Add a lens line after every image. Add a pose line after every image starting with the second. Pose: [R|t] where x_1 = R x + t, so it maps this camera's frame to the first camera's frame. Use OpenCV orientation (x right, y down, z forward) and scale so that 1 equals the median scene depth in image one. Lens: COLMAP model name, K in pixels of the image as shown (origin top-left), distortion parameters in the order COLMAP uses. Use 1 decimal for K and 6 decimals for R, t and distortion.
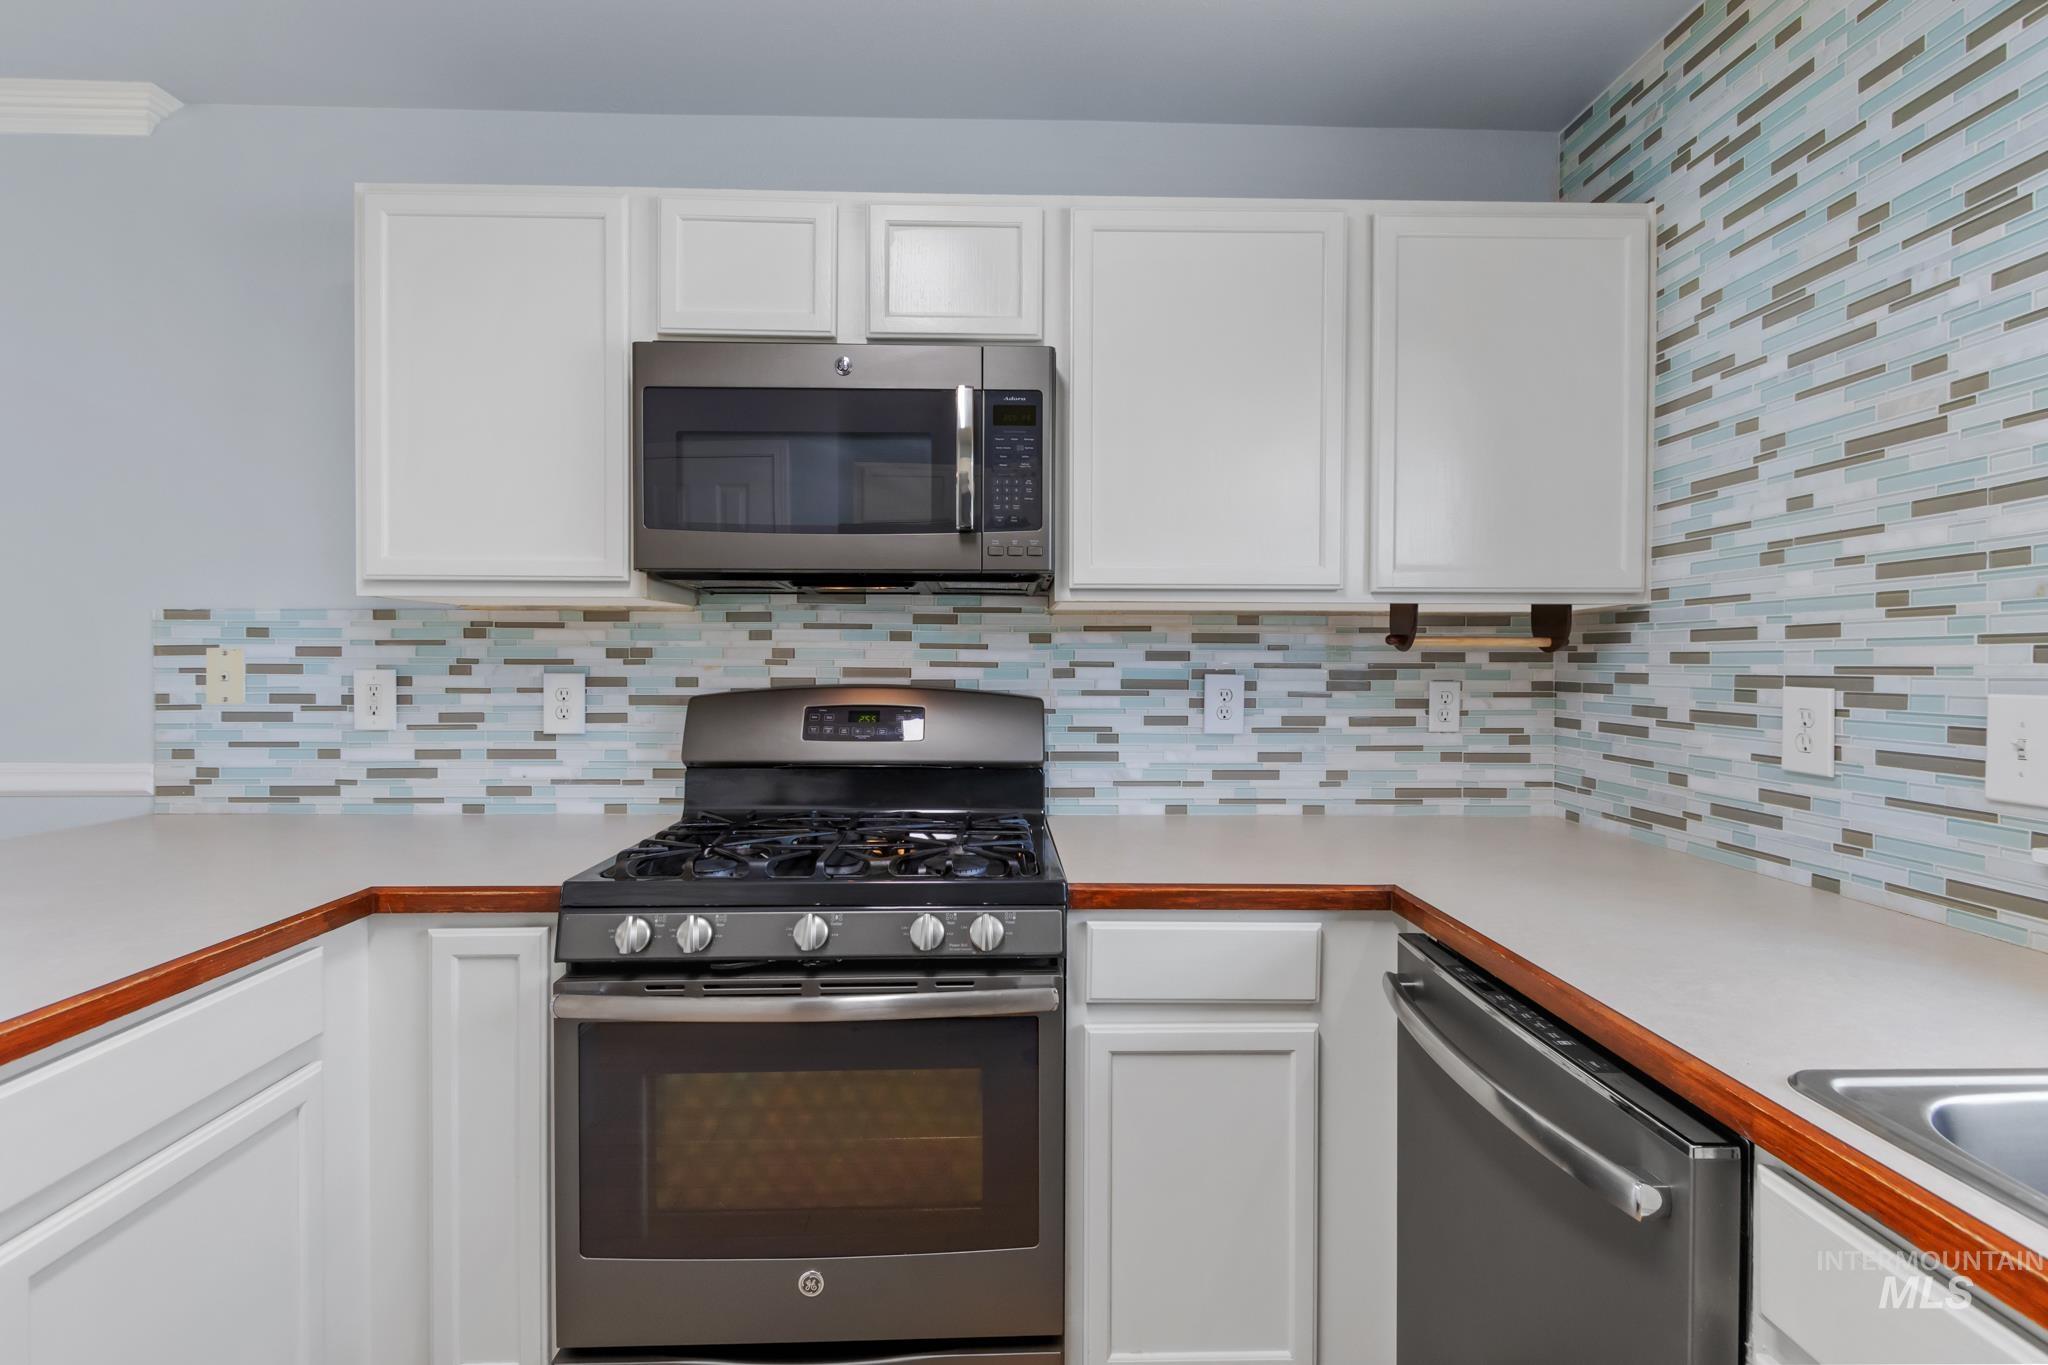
lens RADIAL K [[950.3, 0, 1024.6], [0, 950.3, 671.7], [0, 0, 1]] dist [0.007162, -0.003148]
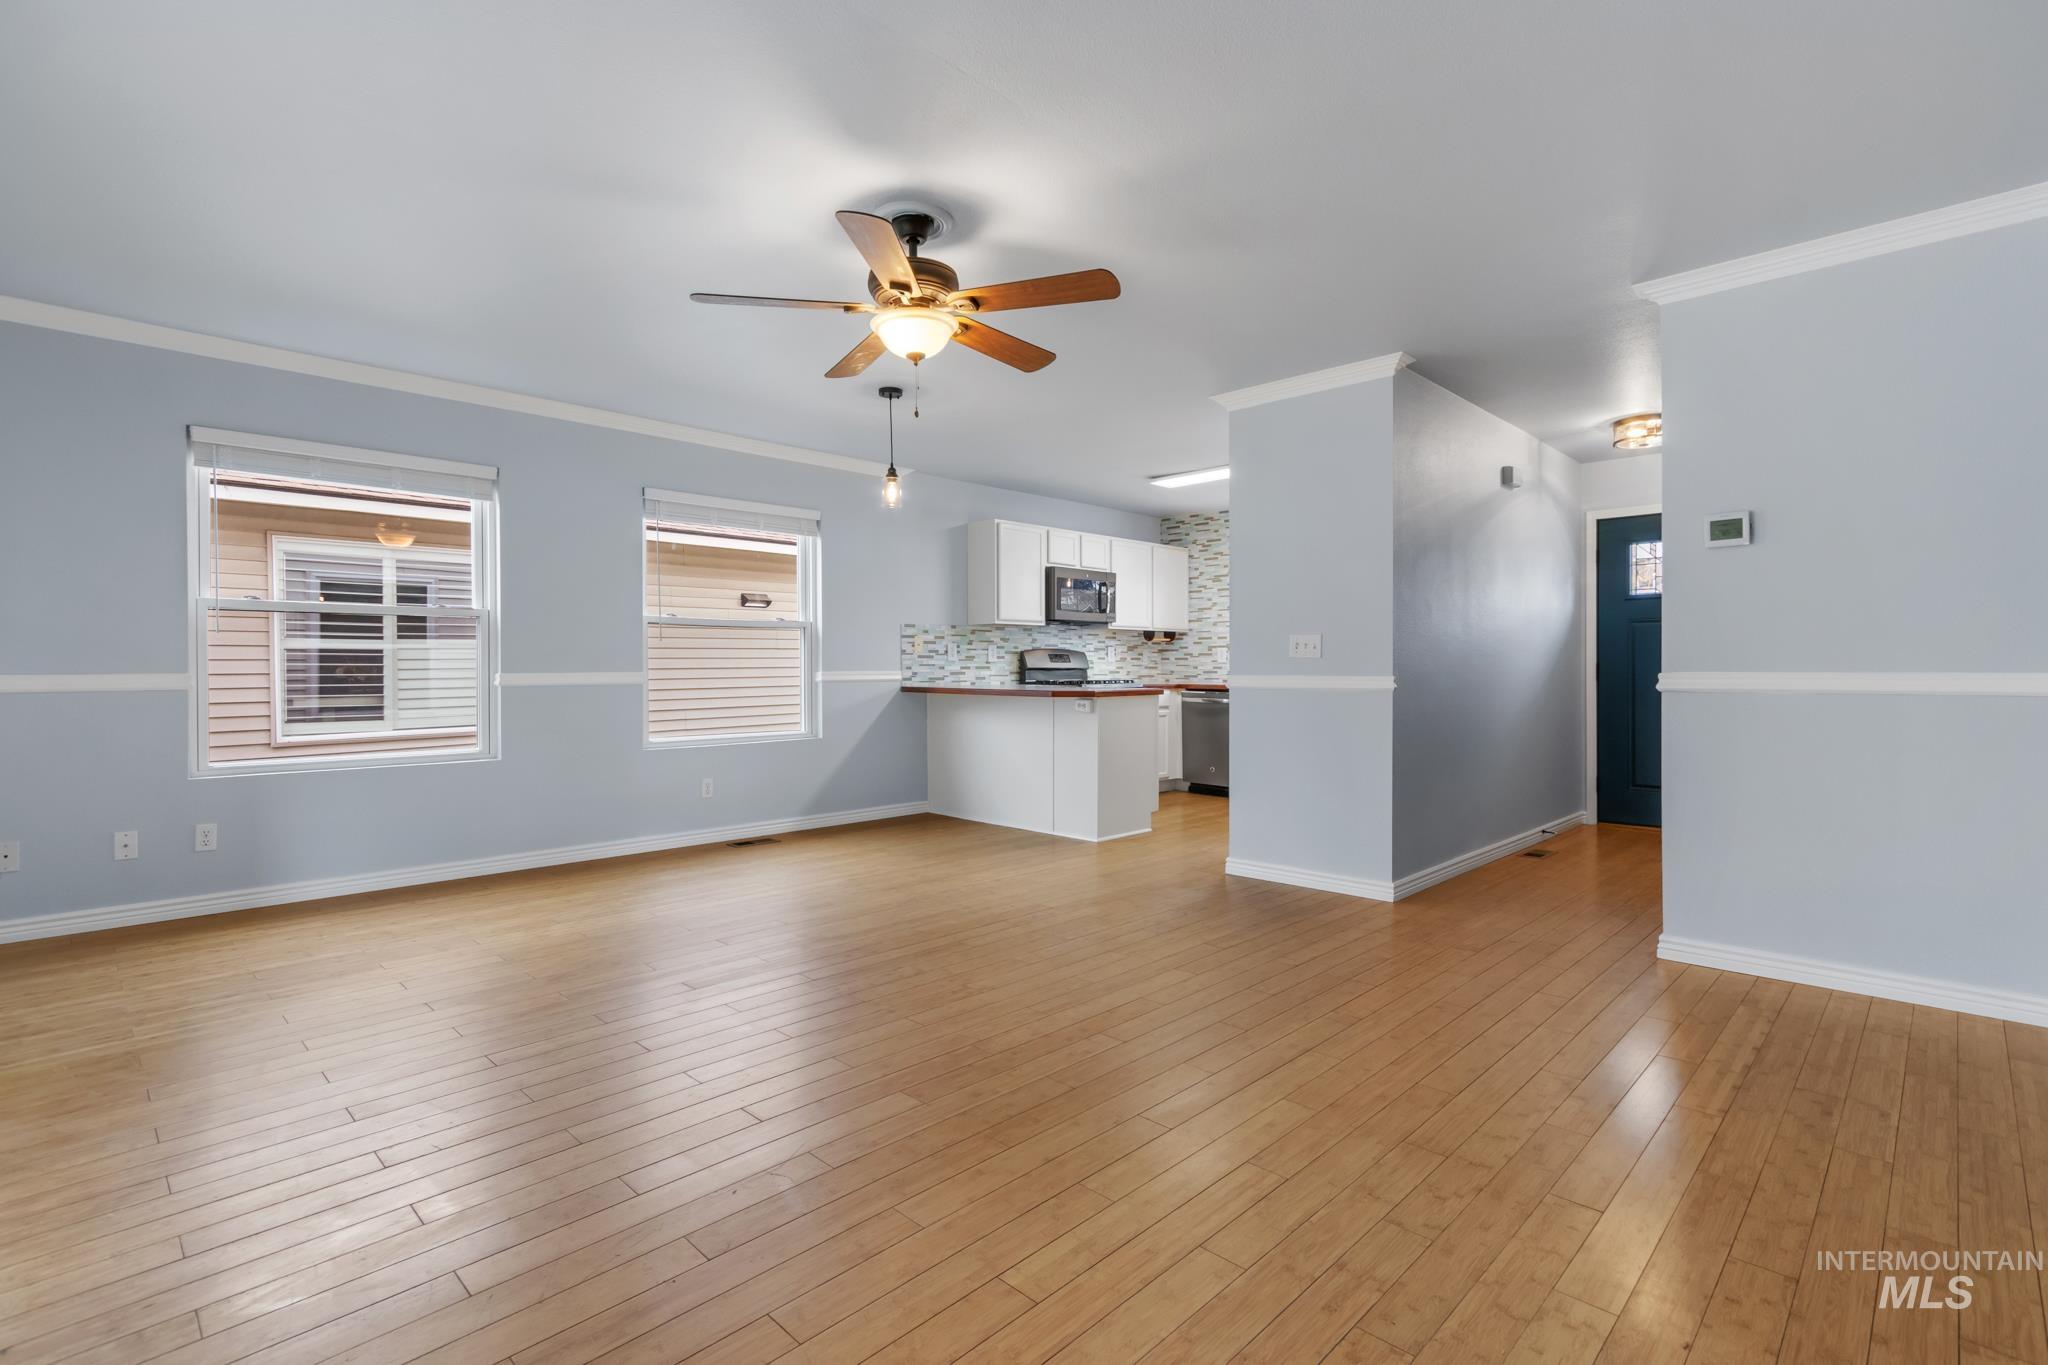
lens RADIAL K [[950.3, 0, 1018.9], [0, 950.3, 675.5], [0, 0, 1]] dist [0.007162, -0.003148]
pose [[0.719743, -0.011942, 0.694138, -3.303294], [0.014010, 0.999898, 0.002676, 0.124078], [-0.694099, 0.007798, 0.719837, -1.860910]]
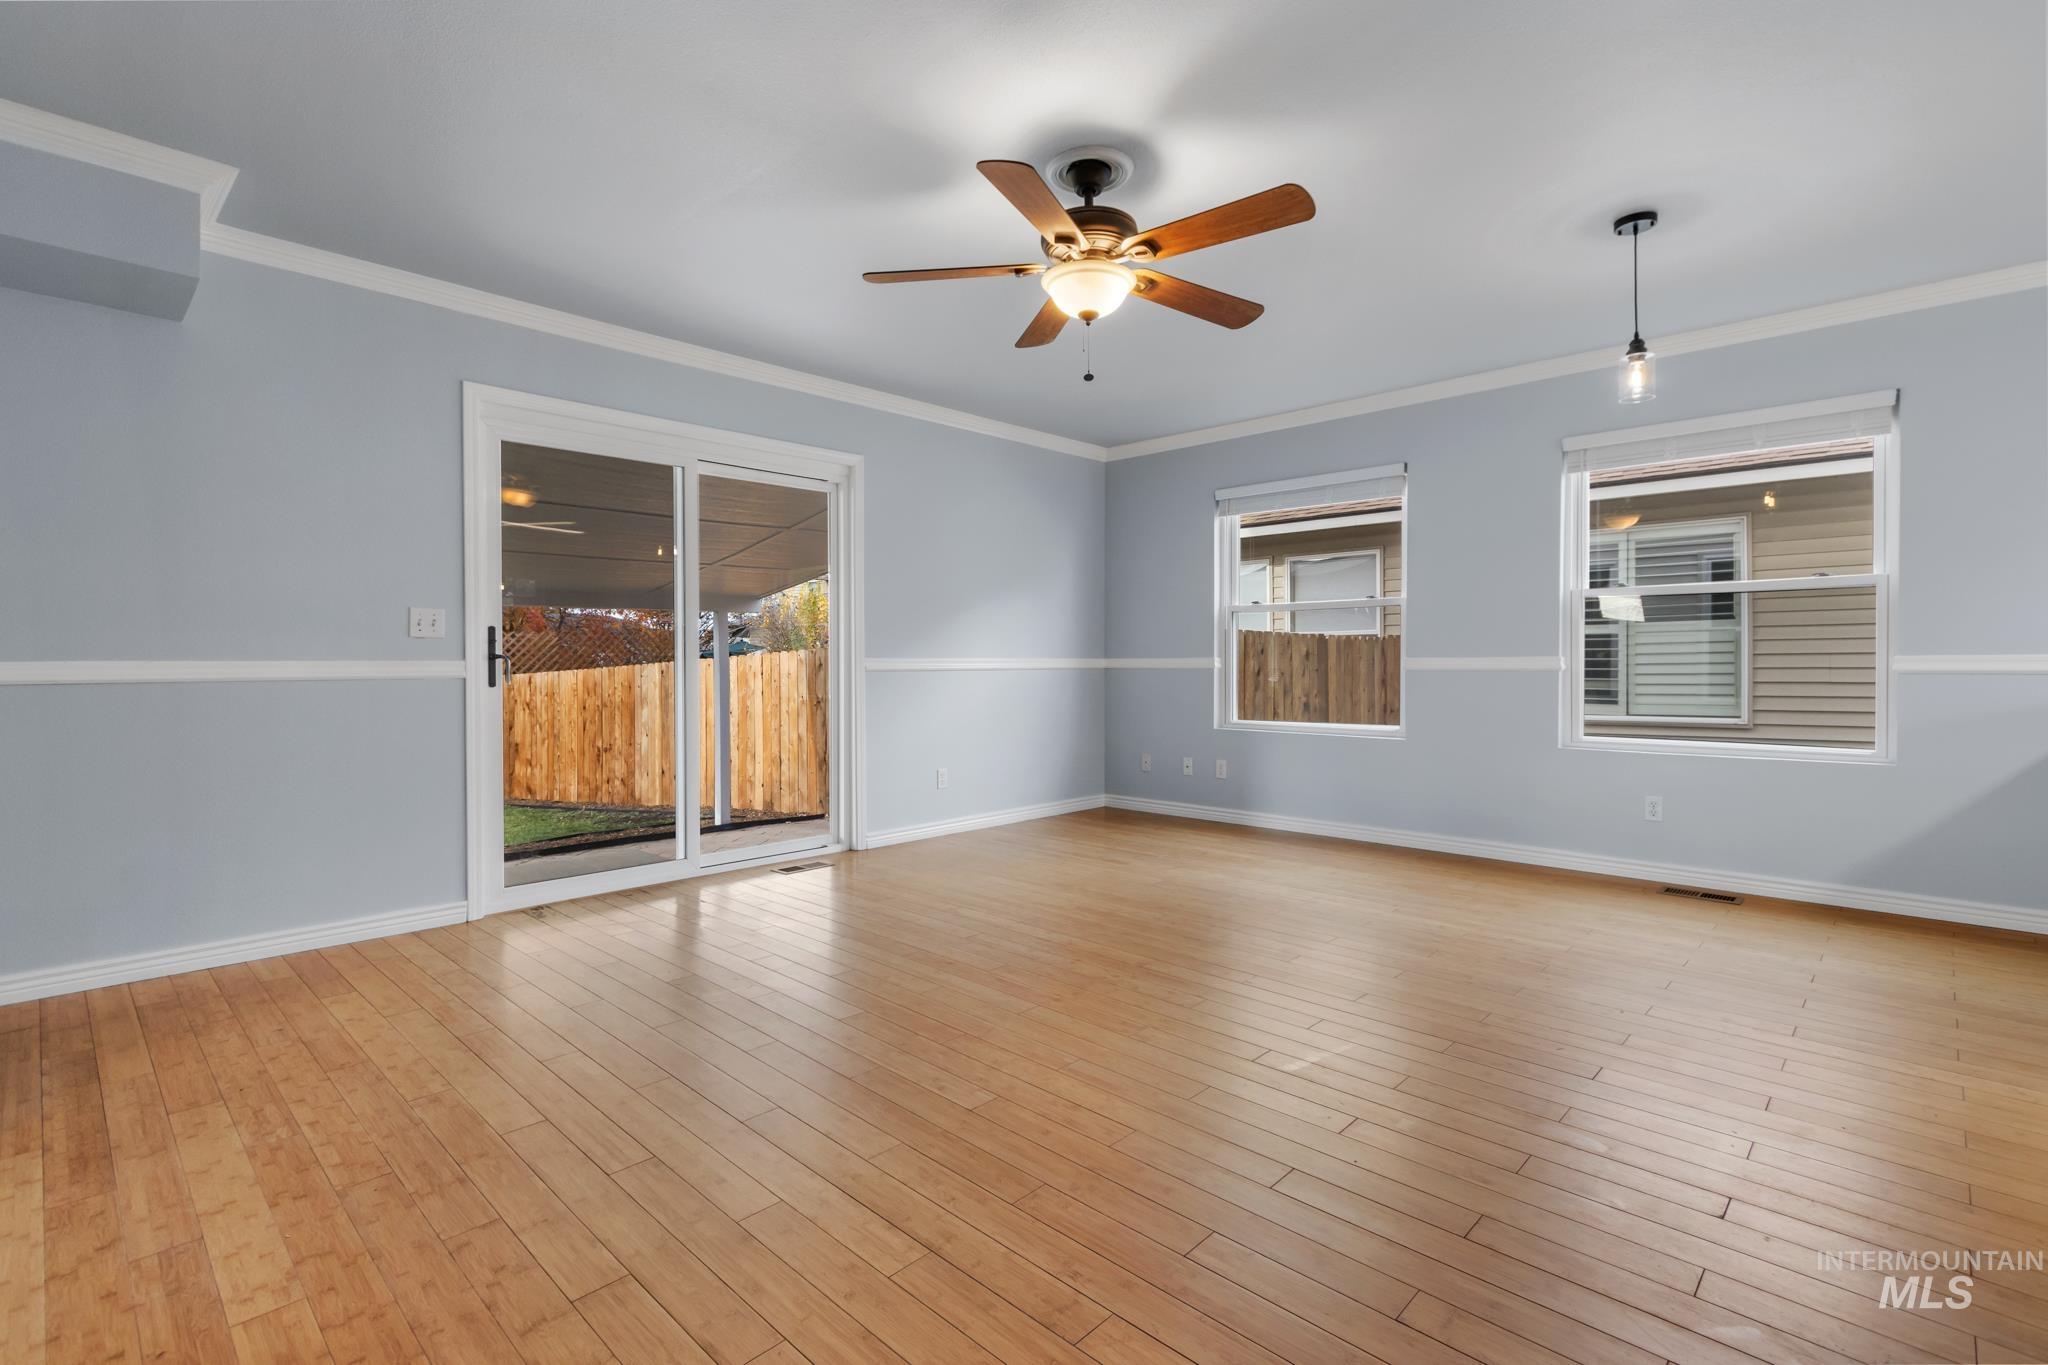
lens RADIAL K [[950.3, 0, 1020.4], [0, 950.3, 661.0], [0, 0, 1]] dist [0.007162, -0.003148]
pose [[0.700816, -0.006821, -0.713310, -1.271480], [-0.000502, 0.999949, -0.010055, 0.144326], [0.713342, 0.007405, 0.700777, -1.708377]]
